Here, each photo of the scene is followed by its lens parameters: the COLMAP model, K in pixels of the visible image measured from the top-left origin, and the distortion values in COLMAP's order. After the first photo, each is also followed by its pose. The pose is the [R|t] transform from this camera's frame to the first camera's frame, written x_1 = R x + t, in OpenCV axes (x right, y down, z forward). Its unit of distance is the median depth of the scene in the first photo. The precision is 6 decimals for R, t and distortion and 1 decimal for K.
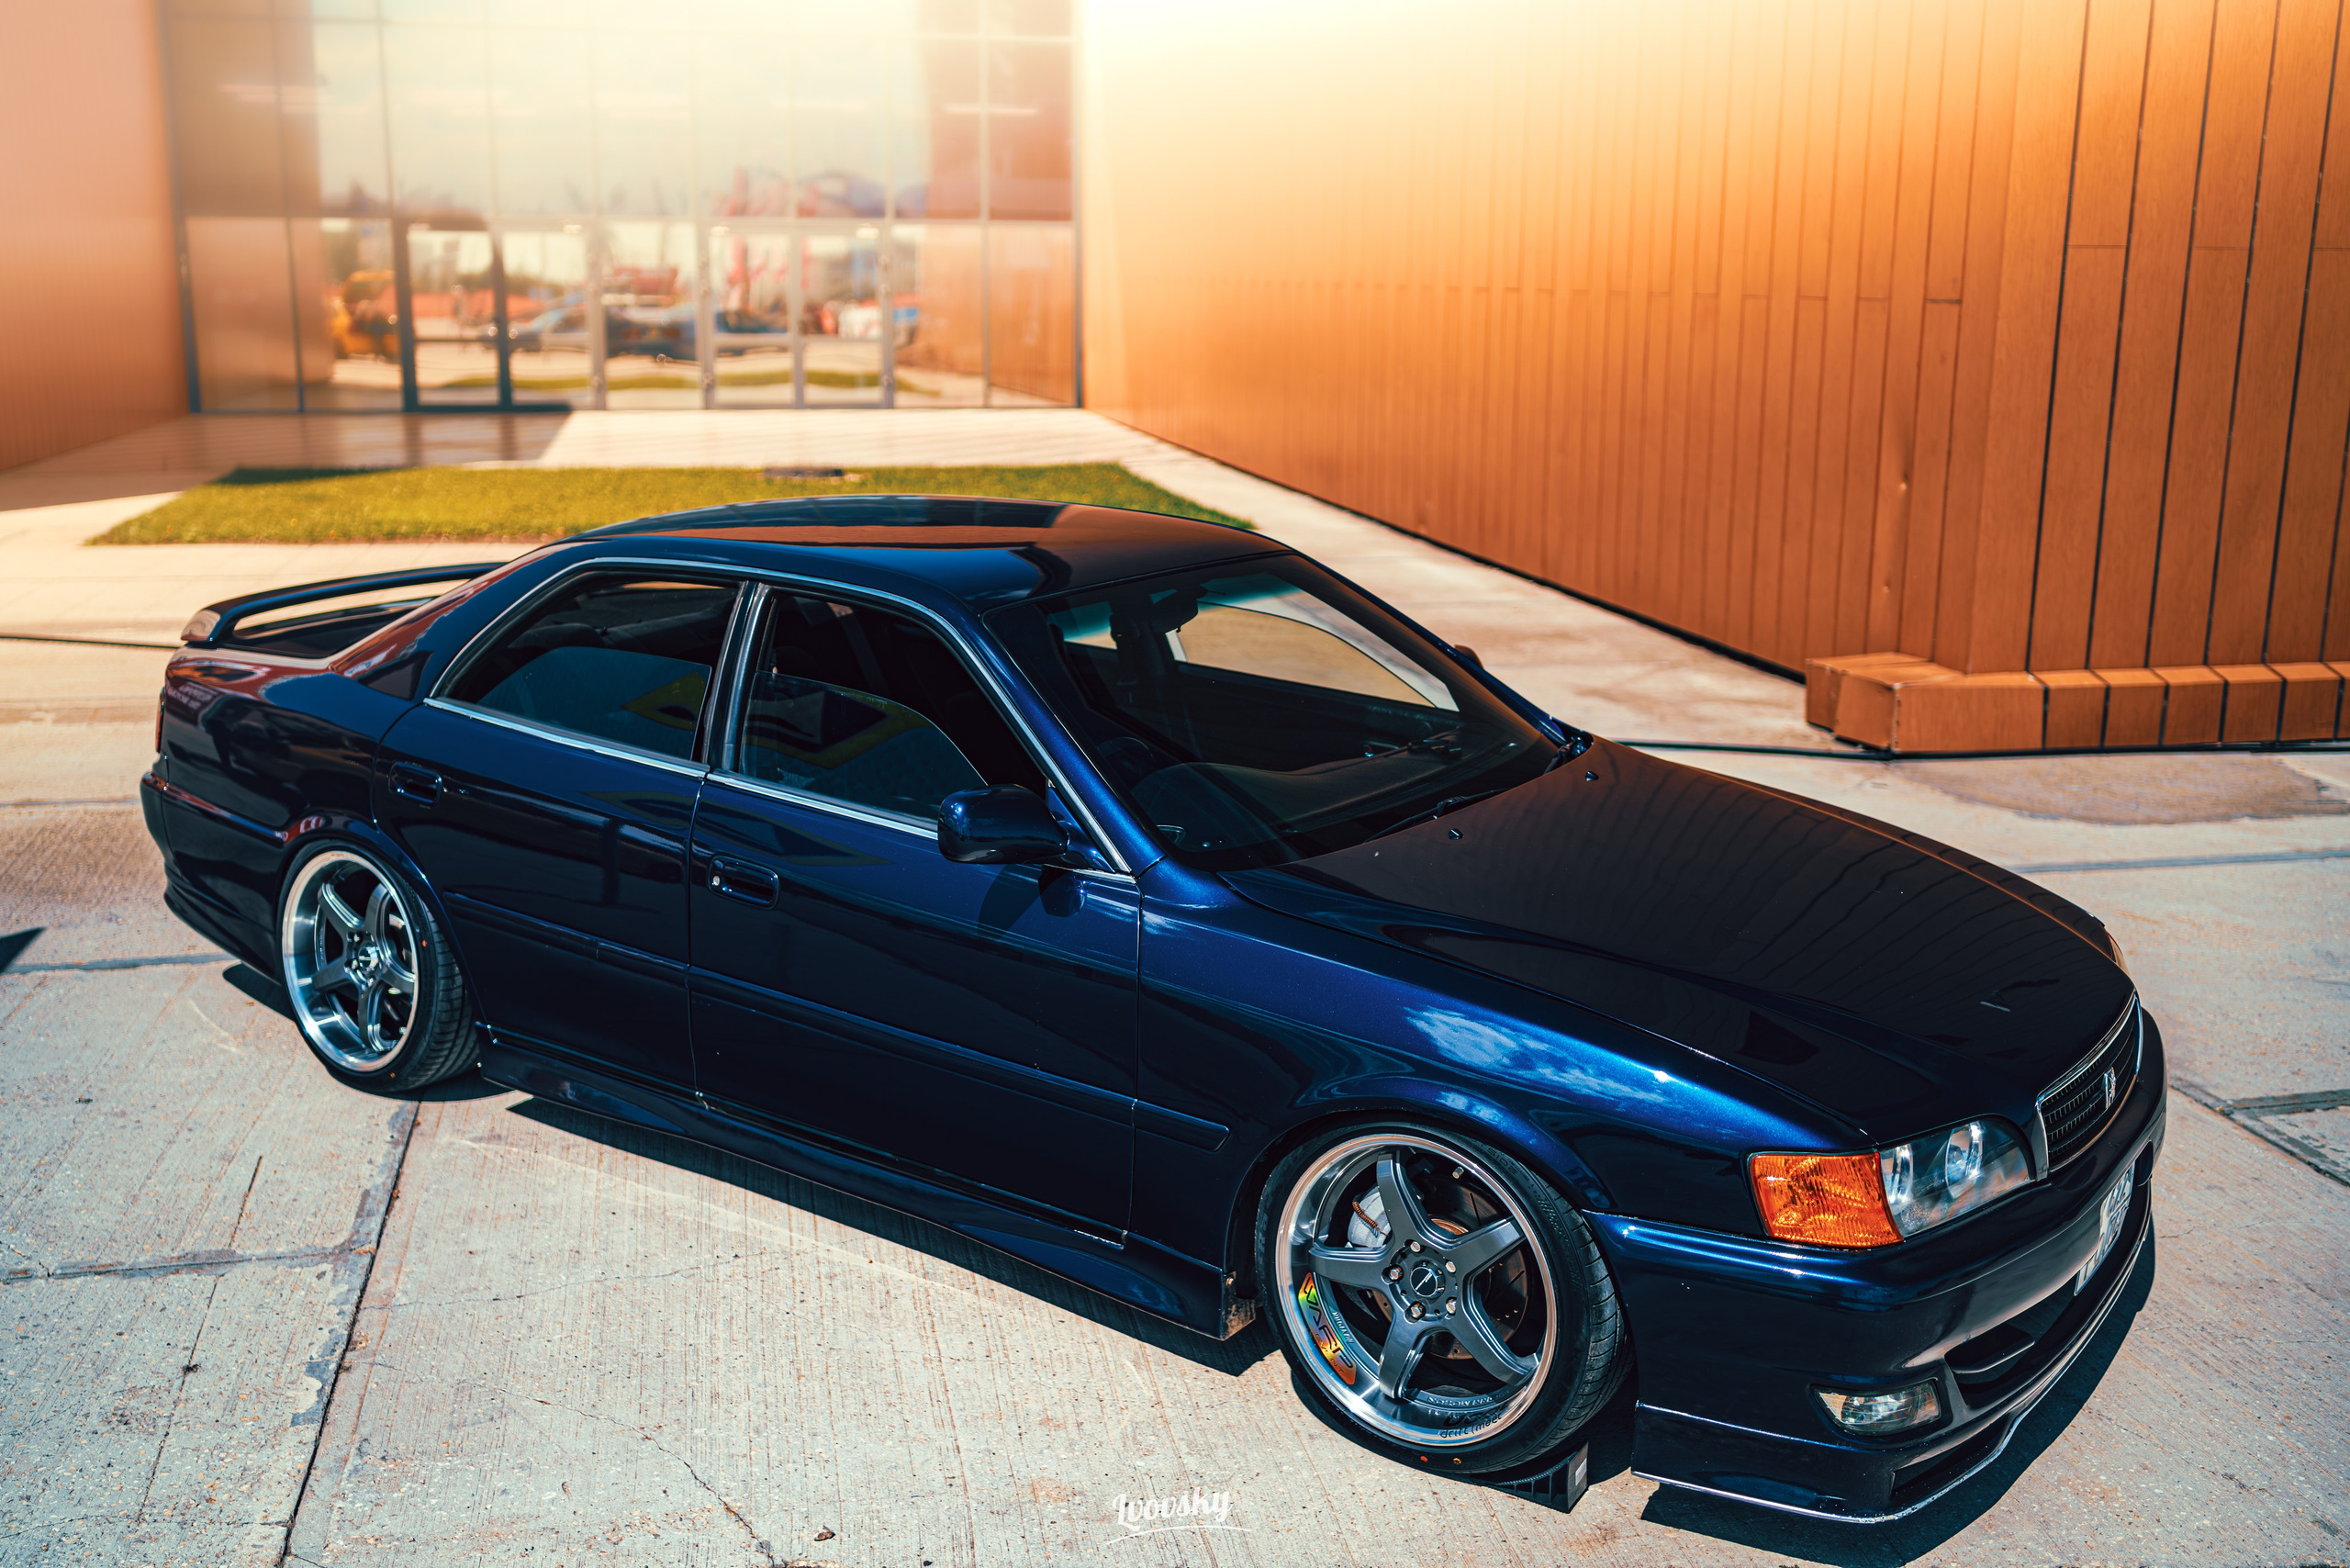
lens RADIAL K [[2219.6, 0, 1179.3], [0, 2219.6, 779.8], [0, 0, 1]] dist [-0.007033, 0.000000]
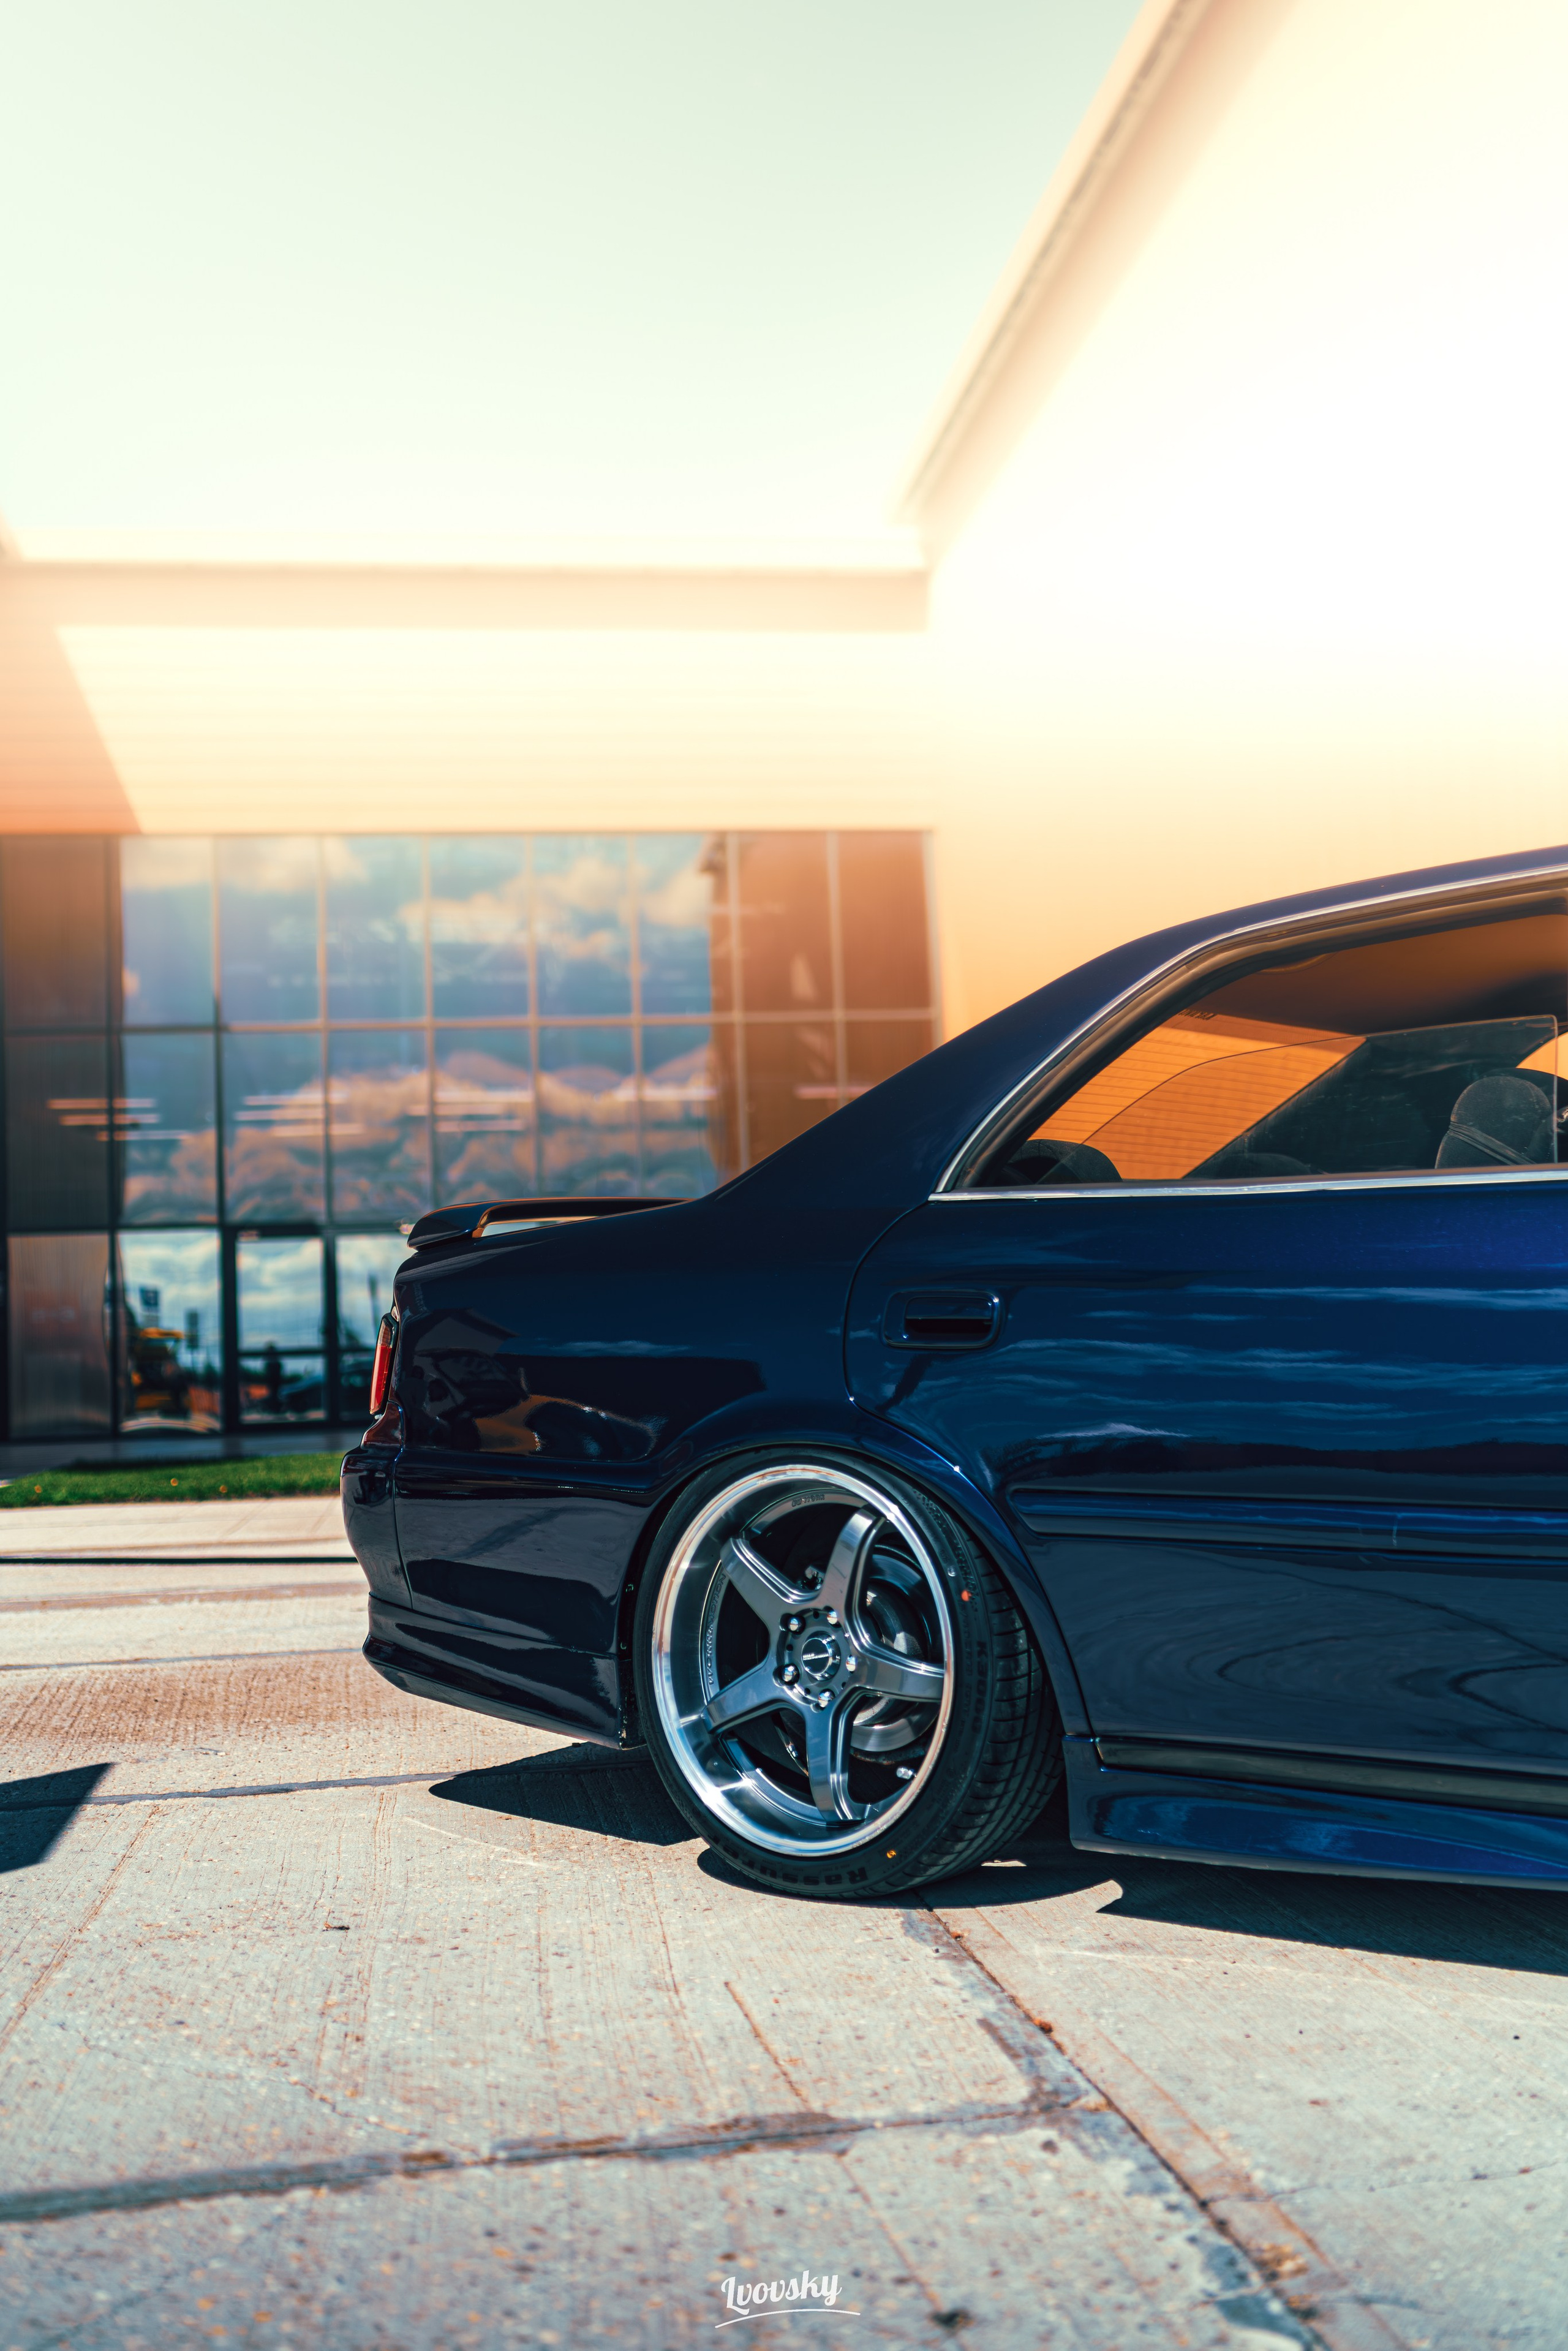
lens RADIAL K [[2331.6, 0, 770.0], [0, 2331.6, 1159.3], [0, 0, 1]] dist [-0.002186, 0.000000]
pose [[0.996936, -0.052232, -0.058233, -0.415210], [0.031957, 0.951408, -0.306270, 0.176843], [0.071401, 0.303471, 0.950162, 0.466803]]
